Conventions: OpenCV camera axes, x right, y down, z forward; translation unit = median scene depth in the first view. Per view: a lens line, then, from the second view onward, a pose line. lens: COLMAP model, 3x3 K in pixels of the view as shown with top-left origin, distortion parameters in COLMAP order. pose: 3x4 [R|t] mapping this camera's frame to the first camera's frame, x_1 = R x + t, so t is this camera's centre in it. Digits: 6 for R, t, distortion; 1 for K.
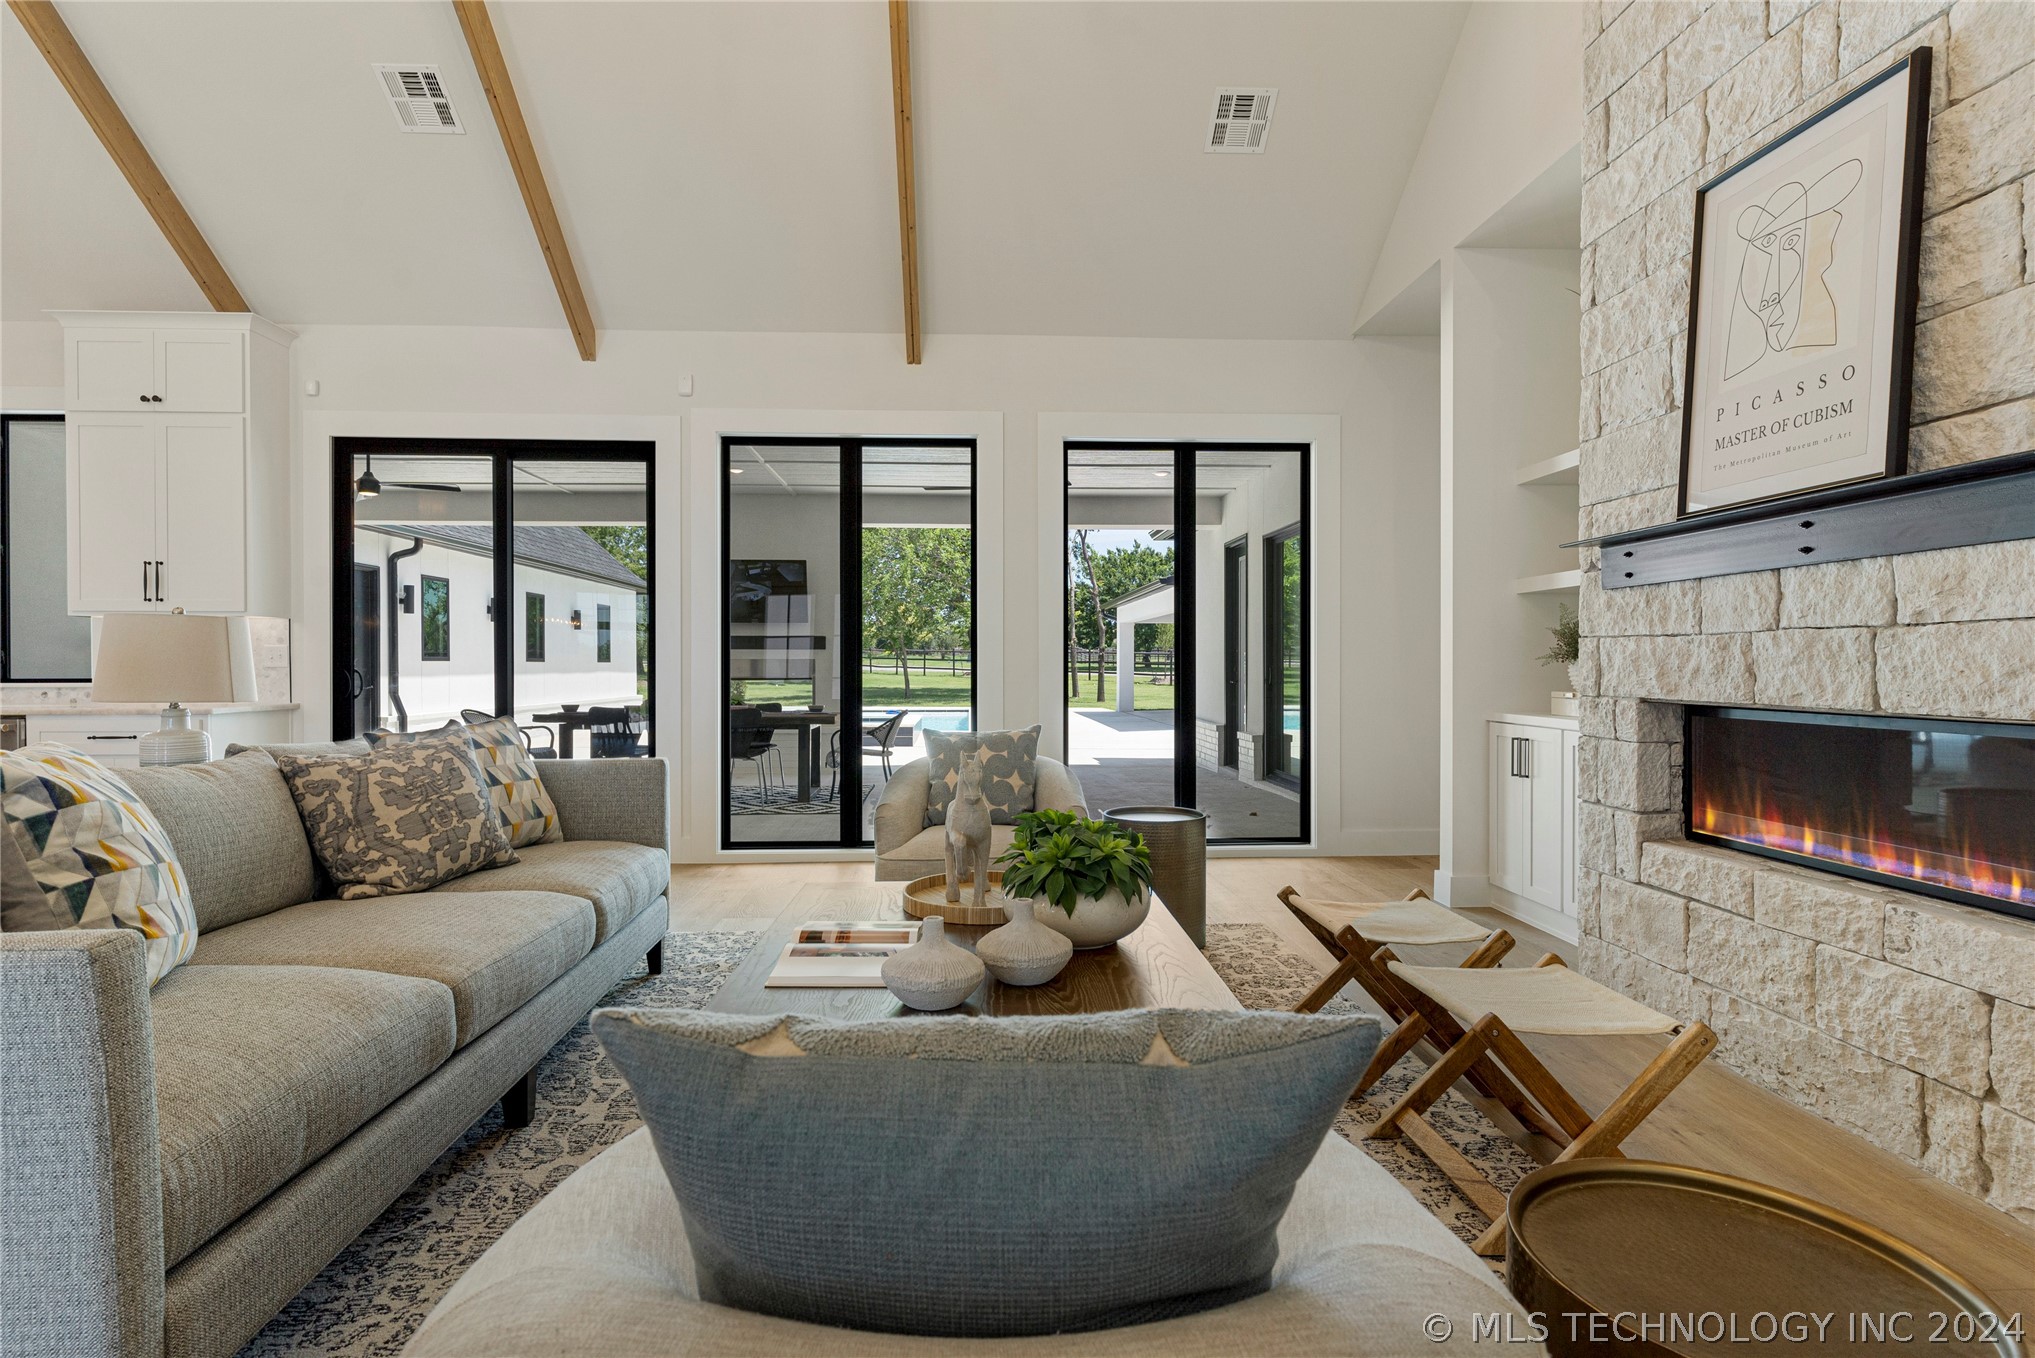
lens RADIAL K [[979.8, 0, 1028.4], [0, 979.8, 674.4], [0, 0, 1]] dist [0.000793, -0.000575]
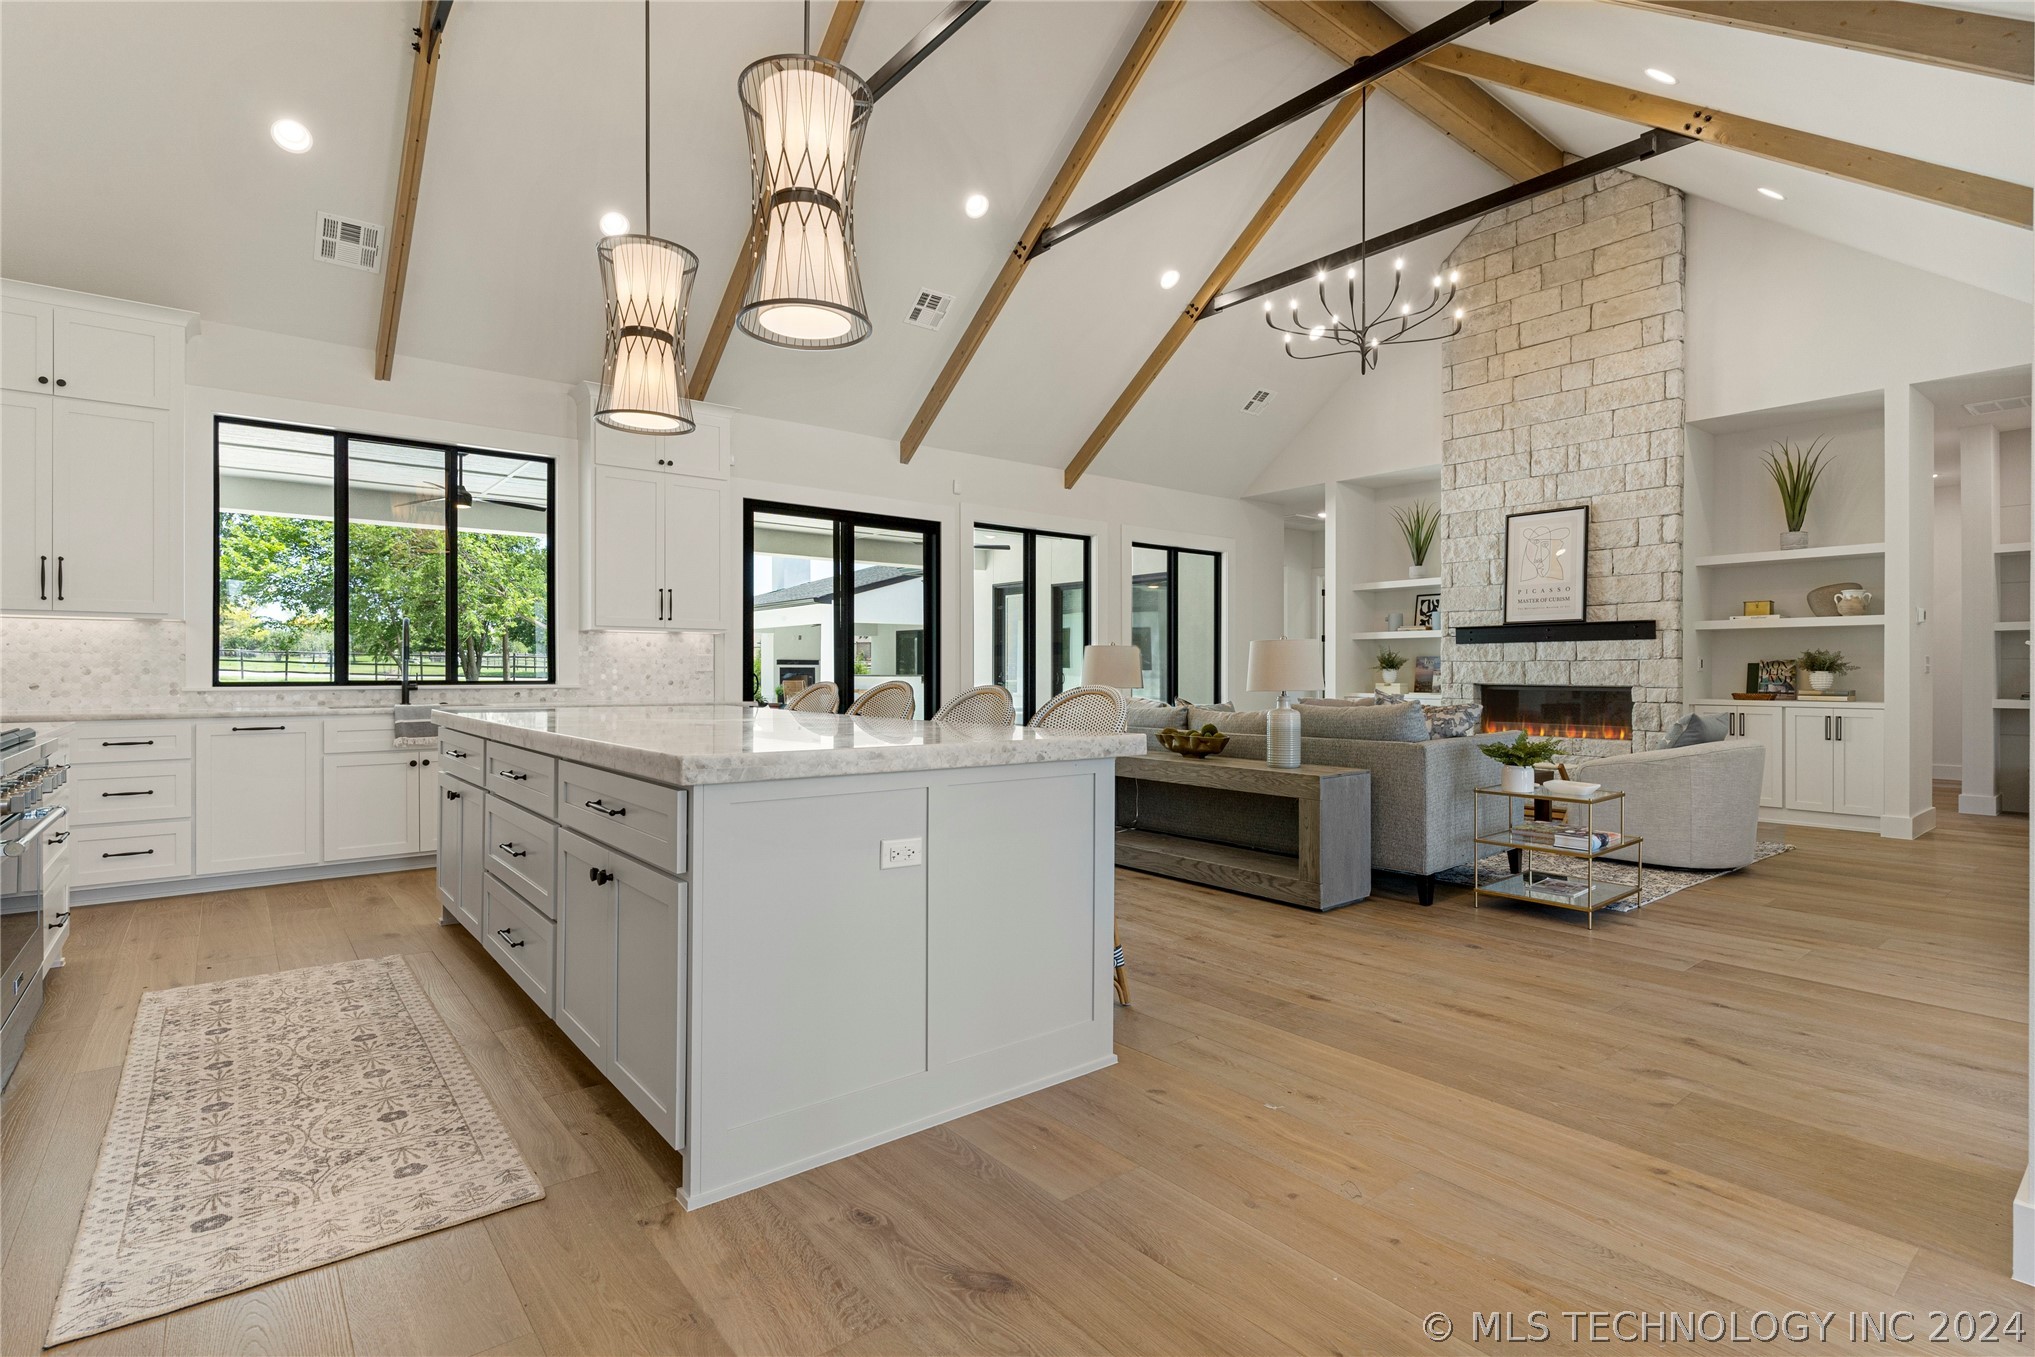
lens RADIAL K [[979.8, 0, 1016.2], [0, 979.8, 673.8], [0, 0, 1]] dist [0.000793, -0.000575]
pose [[0.809689, 0.000890, 0.586858, -1.395379], [0.003553, 0.999973, -0.006417, 0.006443], [-0.586848, 0.007281, 0.809665, -0.338215]]
